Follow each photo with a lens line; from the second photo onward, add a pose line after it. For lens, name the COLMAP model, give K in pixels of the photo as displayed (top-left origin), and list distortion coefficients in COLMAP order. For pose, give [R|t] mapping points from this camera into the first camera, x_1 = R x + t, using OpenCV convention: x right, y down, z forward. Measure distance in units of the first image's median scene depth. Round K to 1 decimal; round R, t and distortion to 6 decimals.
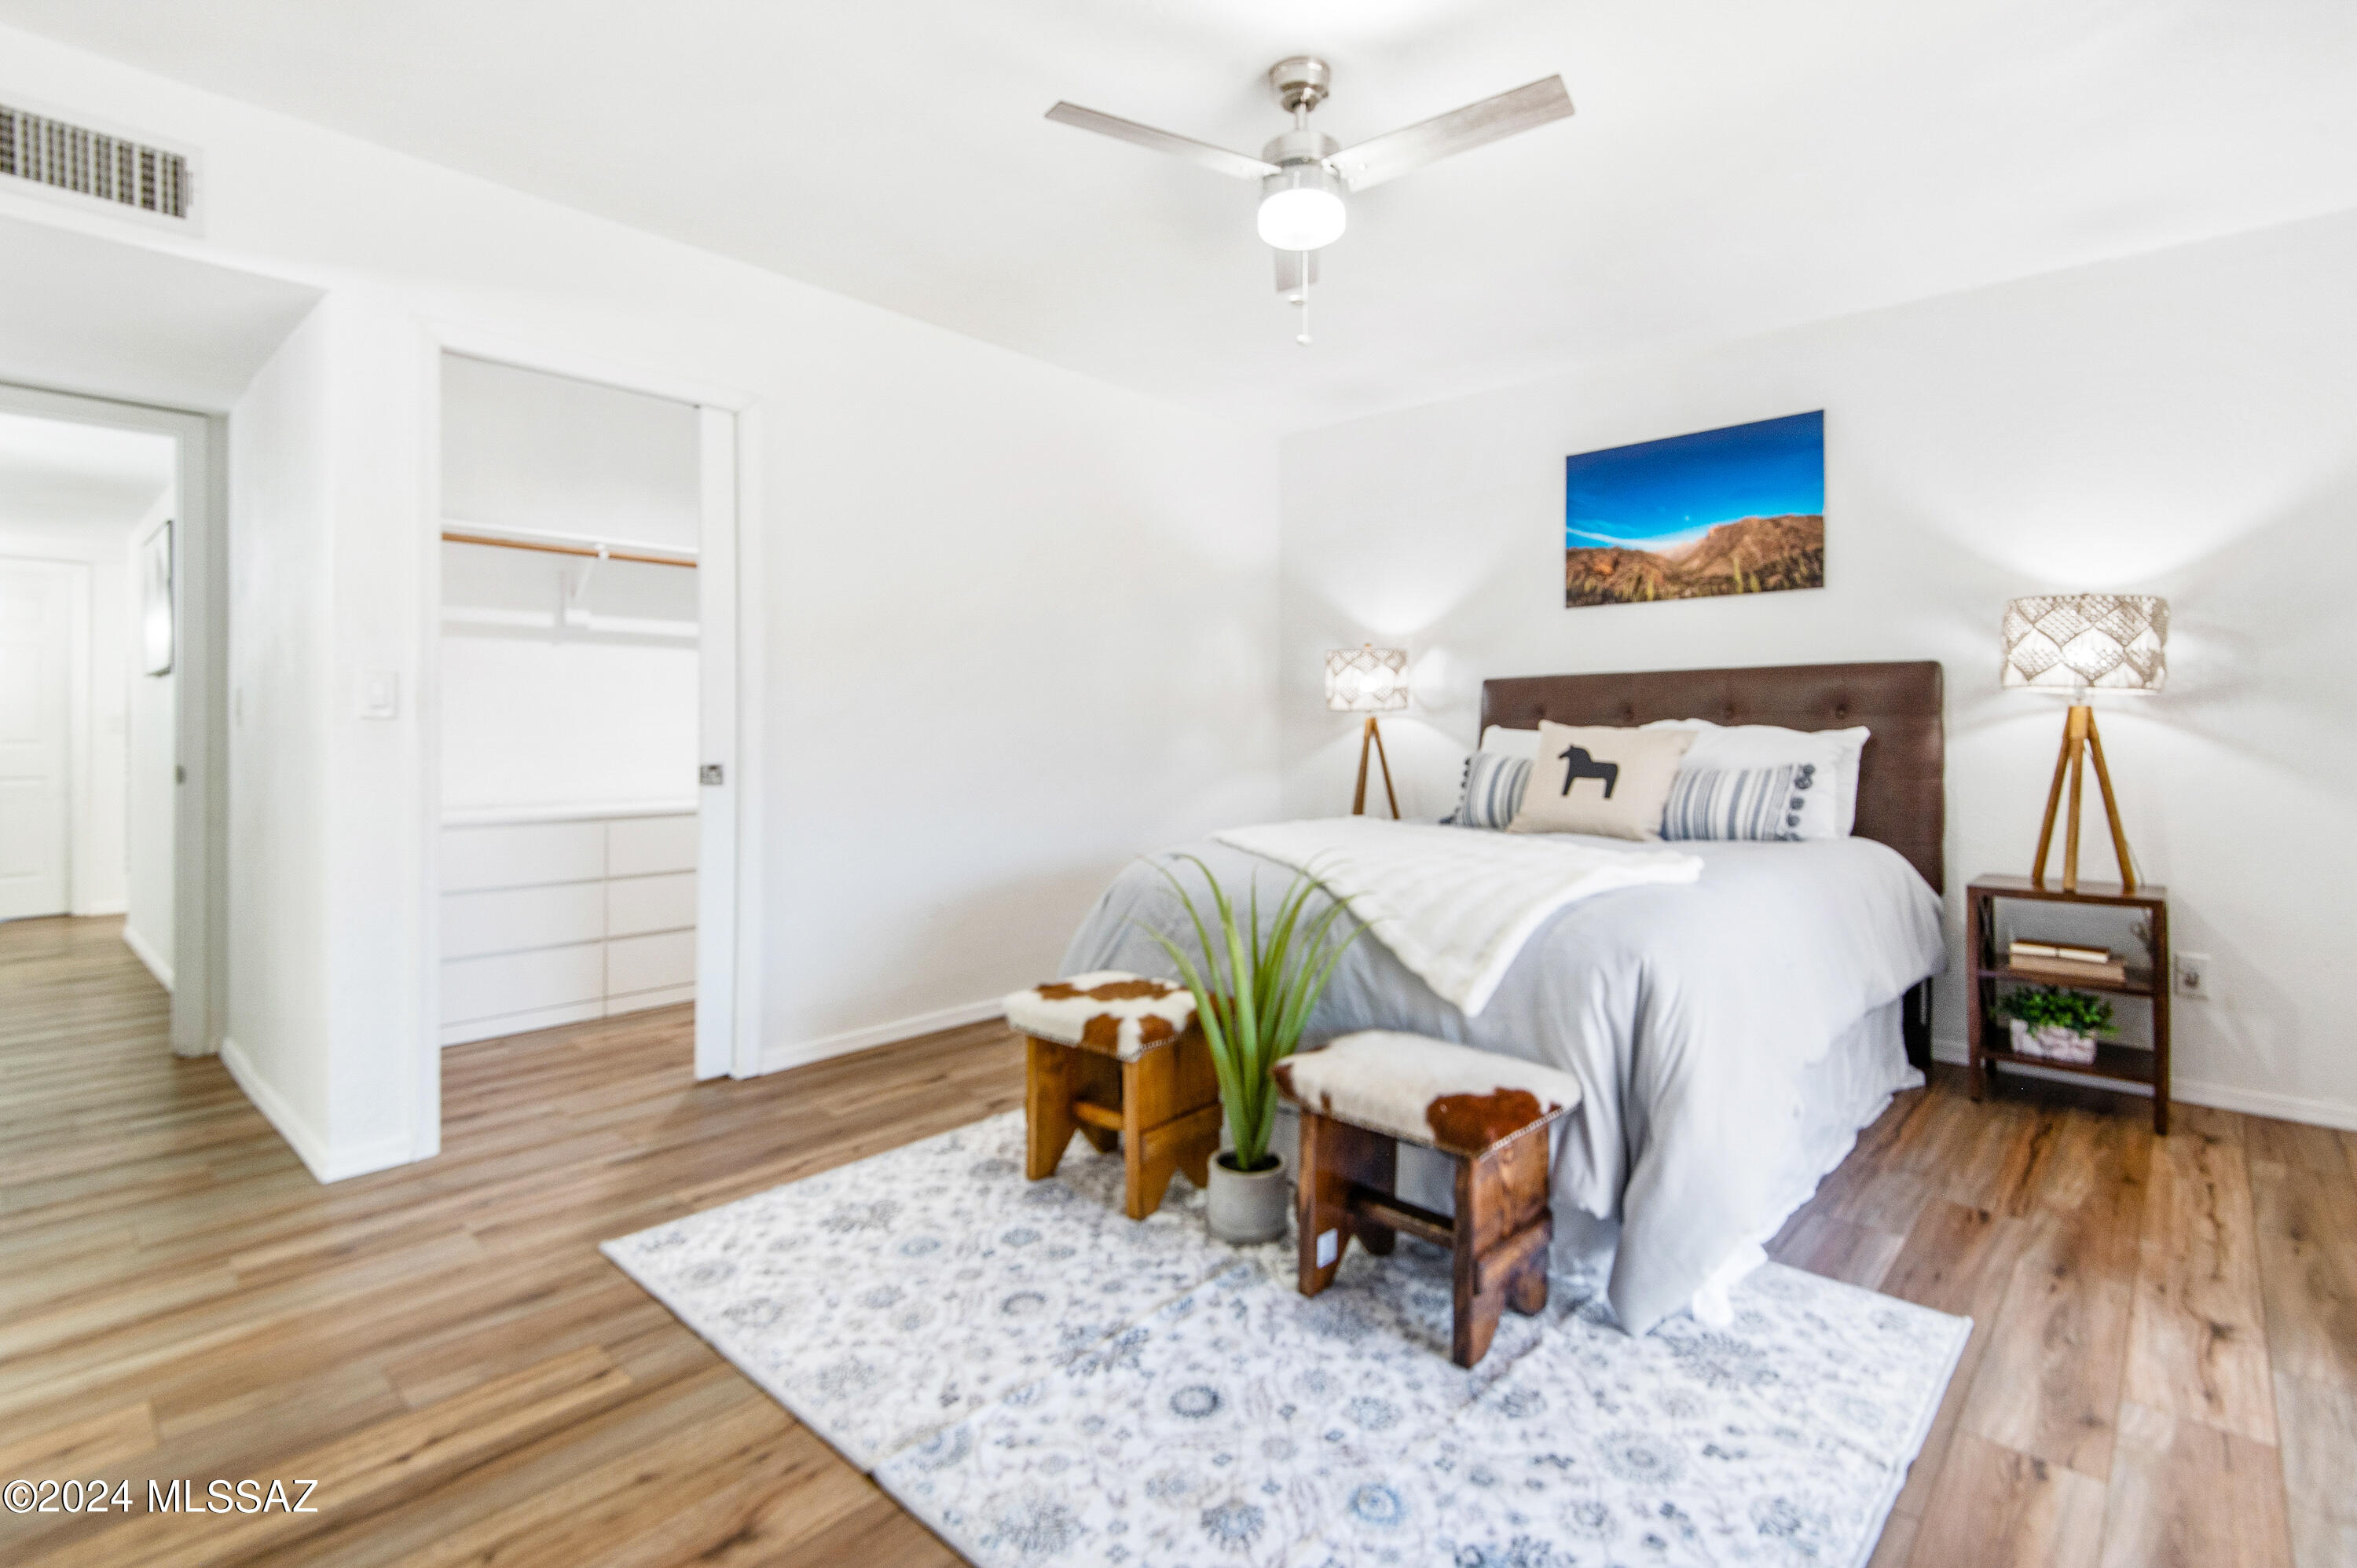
lens RADIAL K [[1093.2, 0, 1185.5], [0, 1093.2, 707.9], [0, 0, 1]] dist [0.039541, -0.023097]
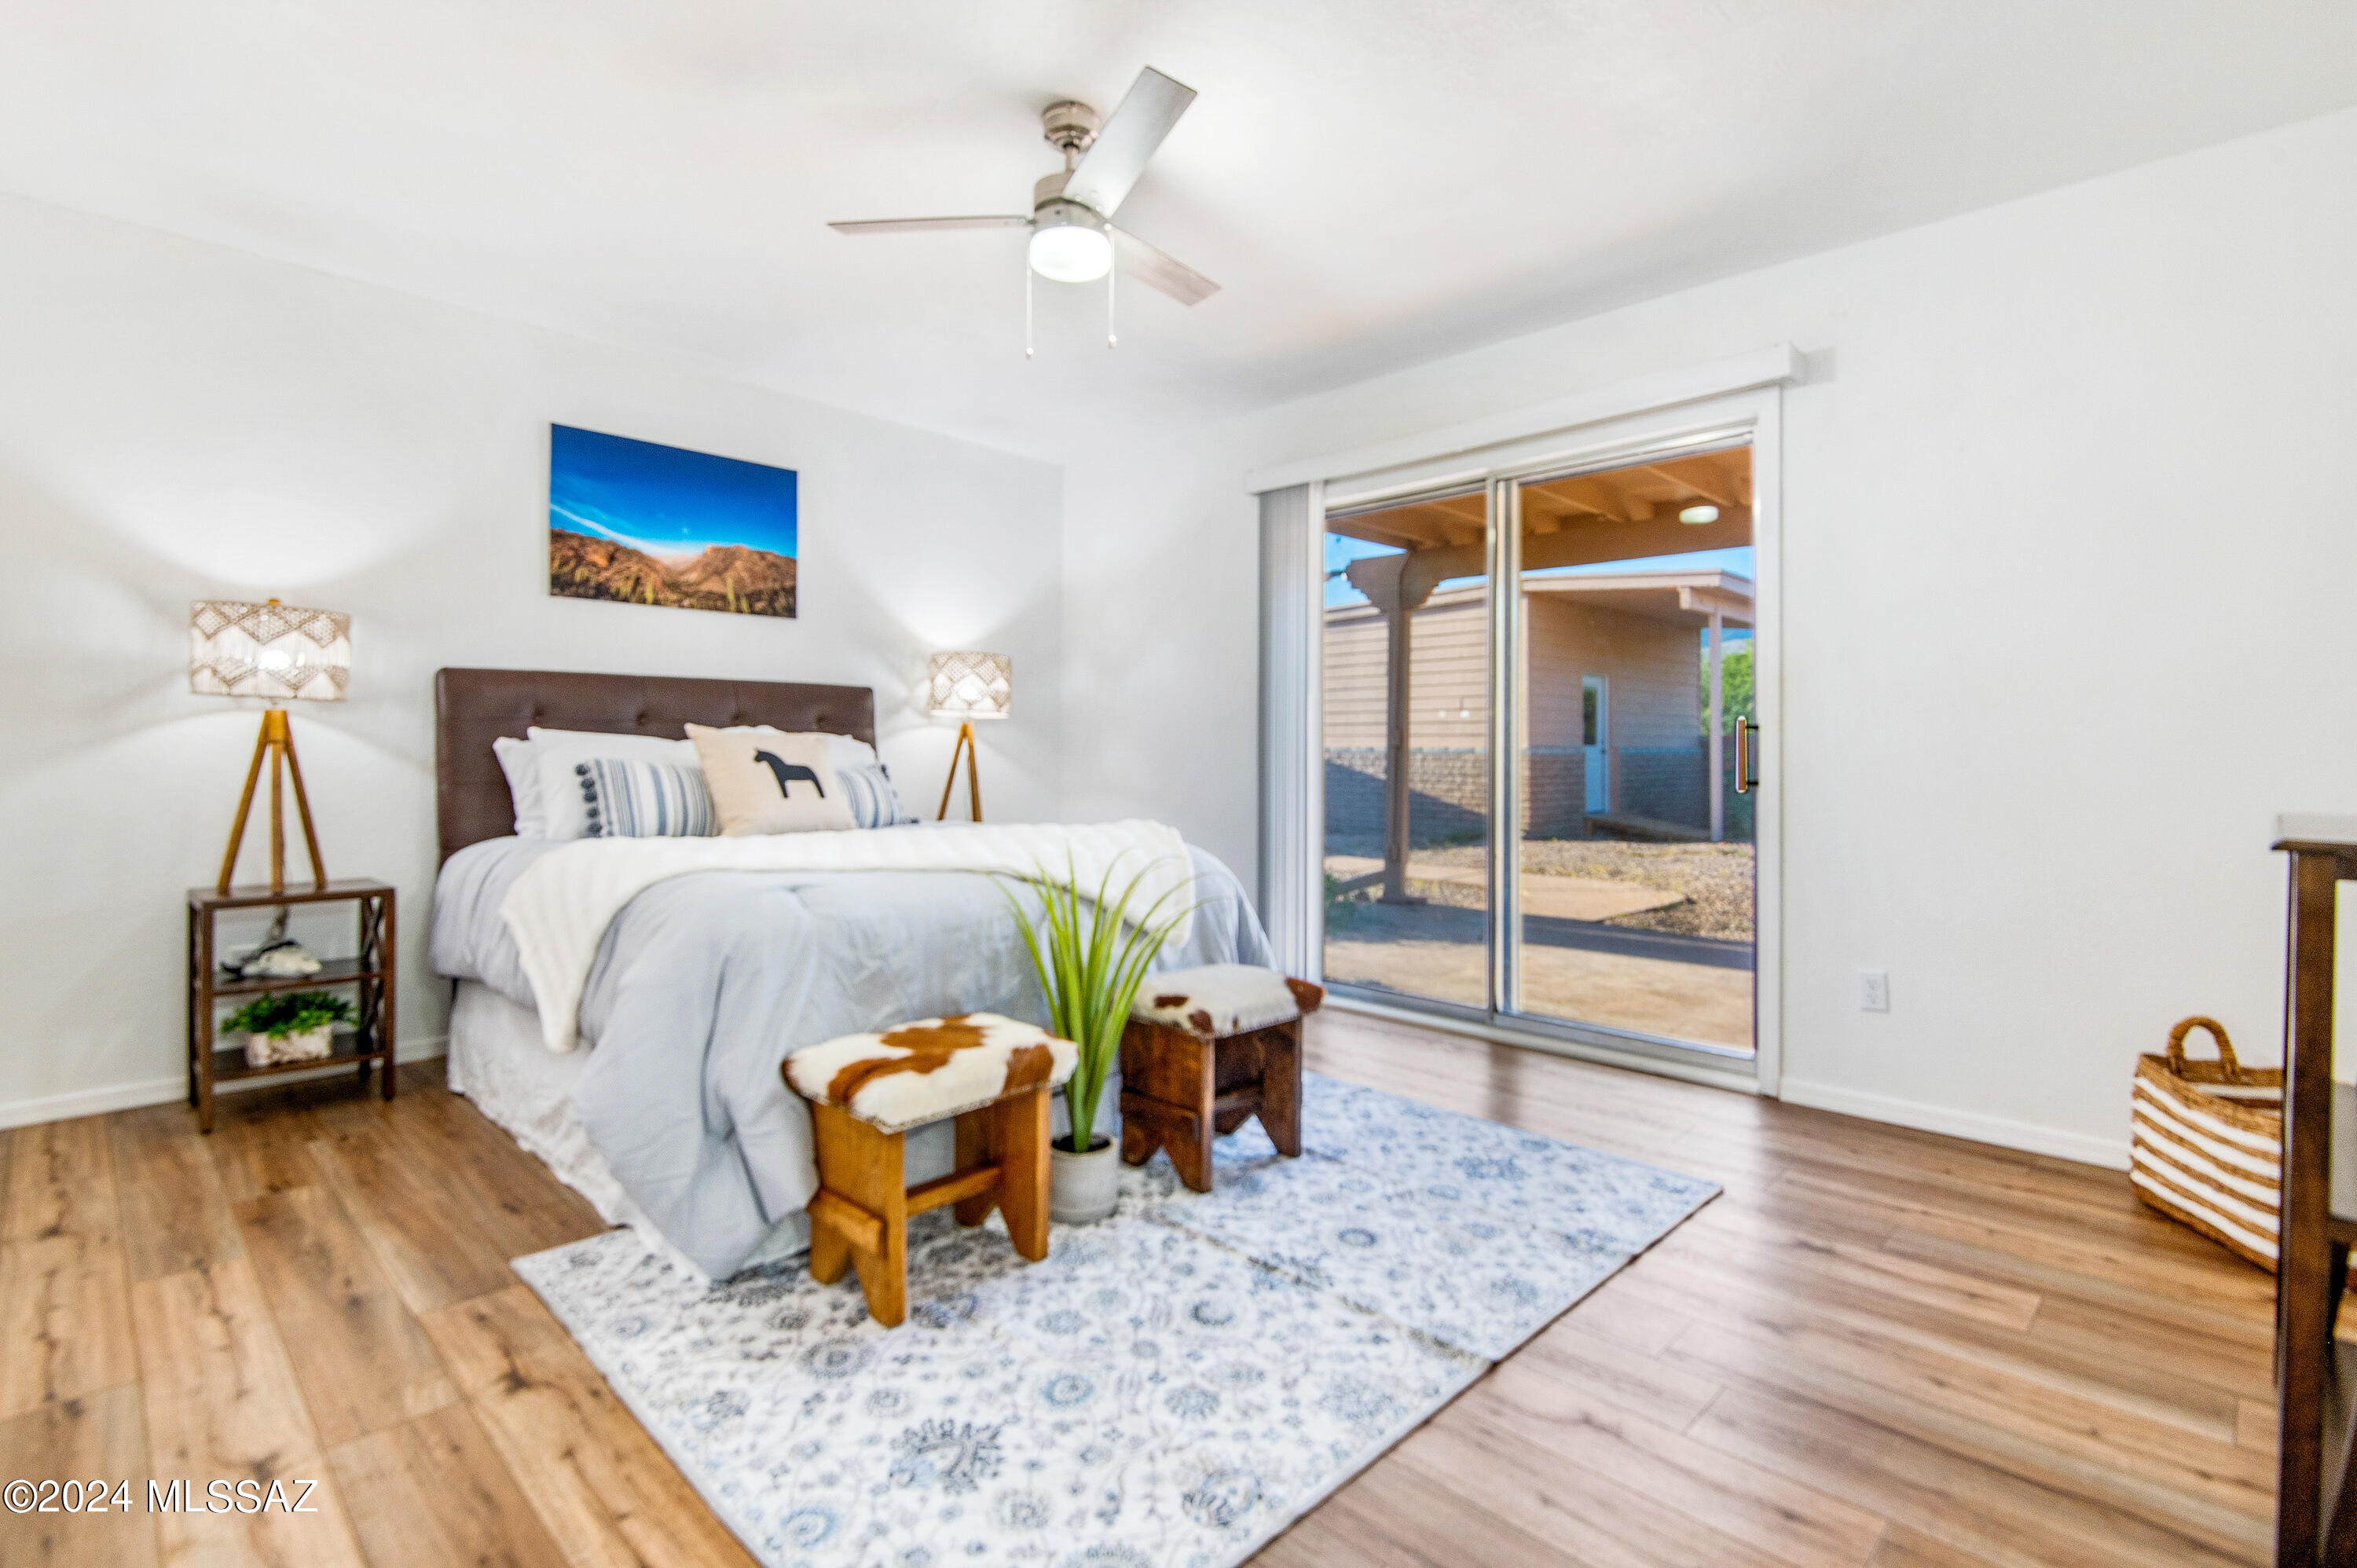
lens RADIAL K [[1102.5, 0, 1170.4], [0, 1102.5, 732.4], [0, 0, 1]] dist [0.026422, -0.022338]
pose [[0.039236, 0.013652, 0.999137, -0.600355], [-0.031076, 0.999440, -0.012435, 0.017028], [-0.998747, -0.030561, 0.039639, 0.529945]]
